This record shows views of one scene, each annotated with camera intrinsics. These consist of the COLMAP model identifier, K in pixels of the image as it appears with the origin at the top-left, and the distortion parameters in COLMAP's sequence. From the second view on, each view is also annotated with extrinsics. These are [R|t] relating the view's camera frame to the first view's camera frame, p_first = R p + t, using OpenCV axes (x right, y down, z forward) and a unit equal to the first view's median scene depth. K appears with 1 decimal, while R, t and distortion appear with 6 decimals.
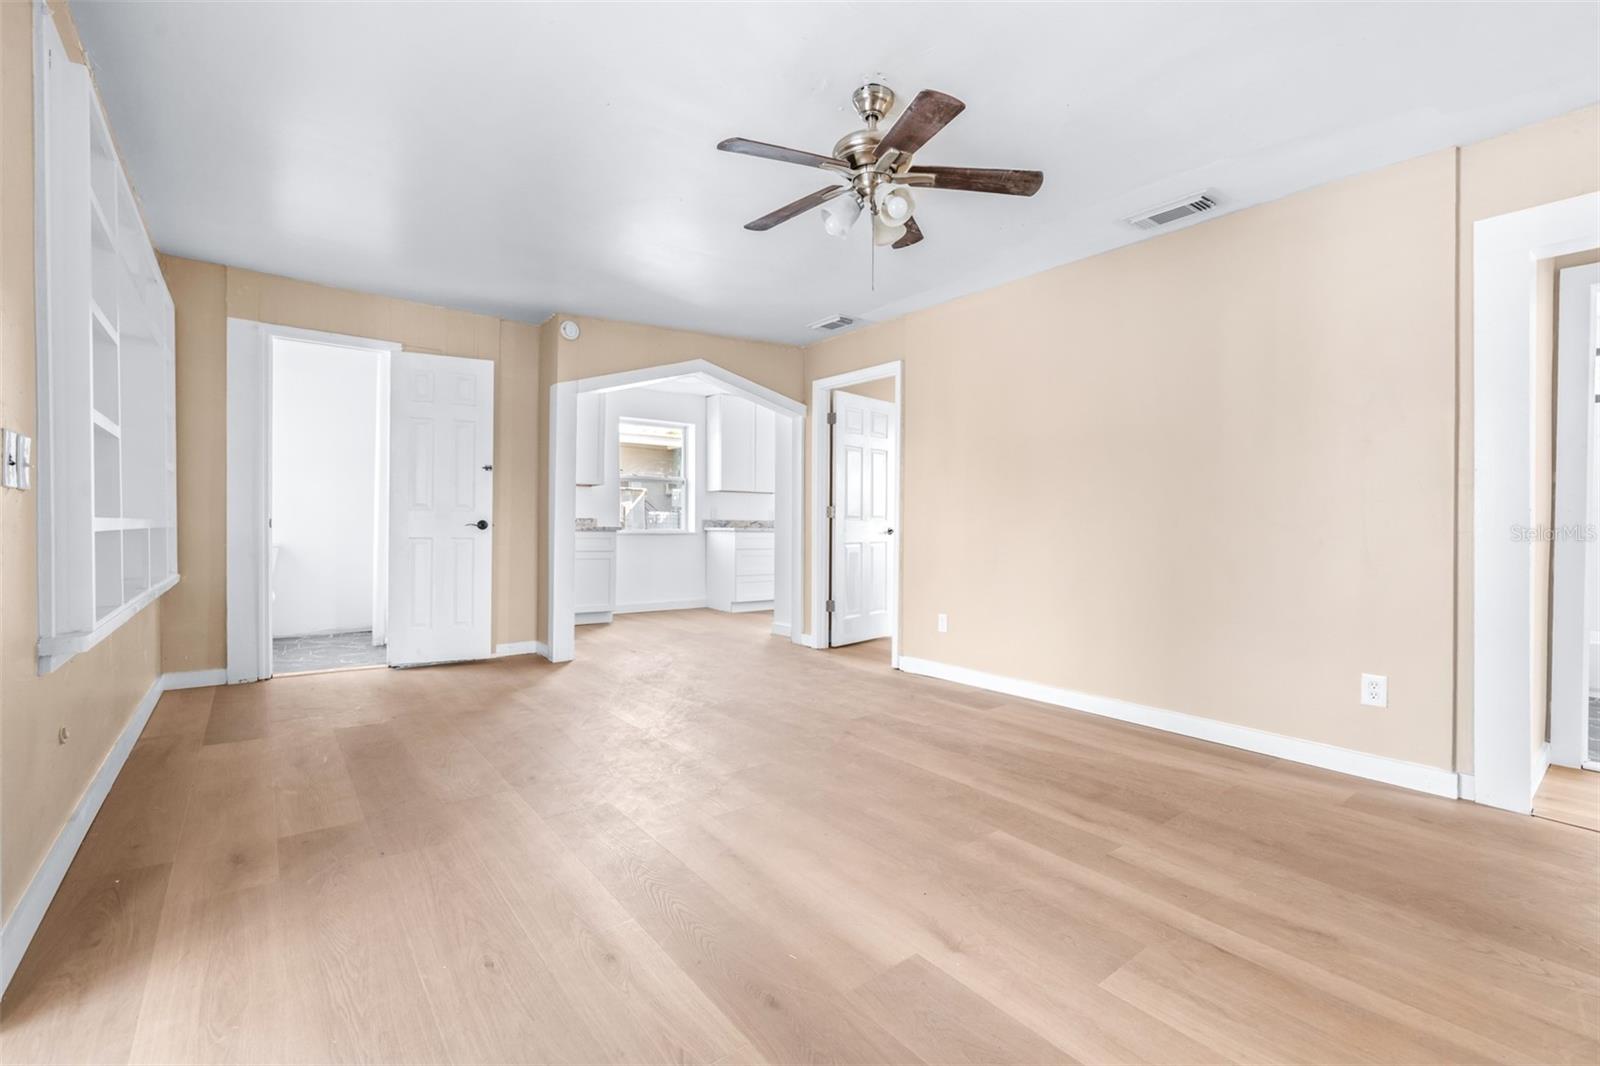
lens RADIAL K [[697.8, 0, 810.1], [0, 697.8, 529.7], [0, 0, 1]] dist [-0.006171, 0.001514]
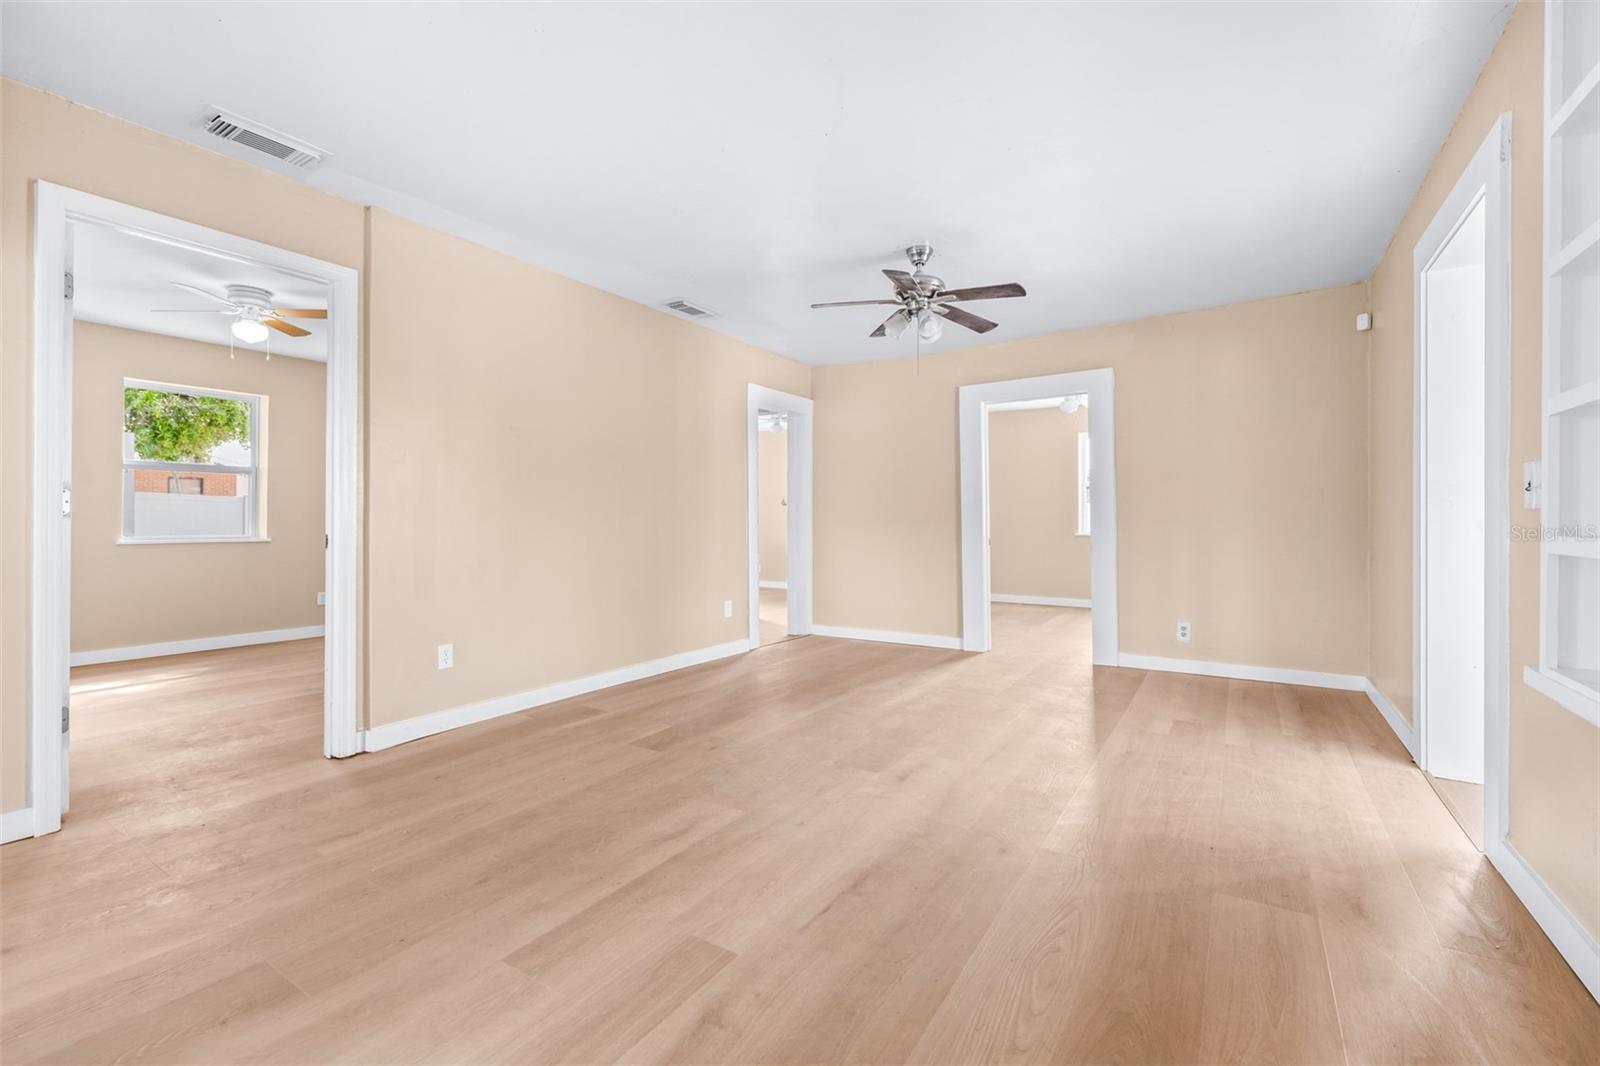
lens RADIAL K [[697.8, 0, 809.8], [0, 697.8, 523.1], [0, 0, 1]] dist [-0.006171, 0.001514]
pose [[-0.338838, -0.001553, 0.940844, -0.803021], [0.014100, 0.999878, 0.006729, -0.009825], [-0.940739, 0.015546, -0.338775, 1.110427]]
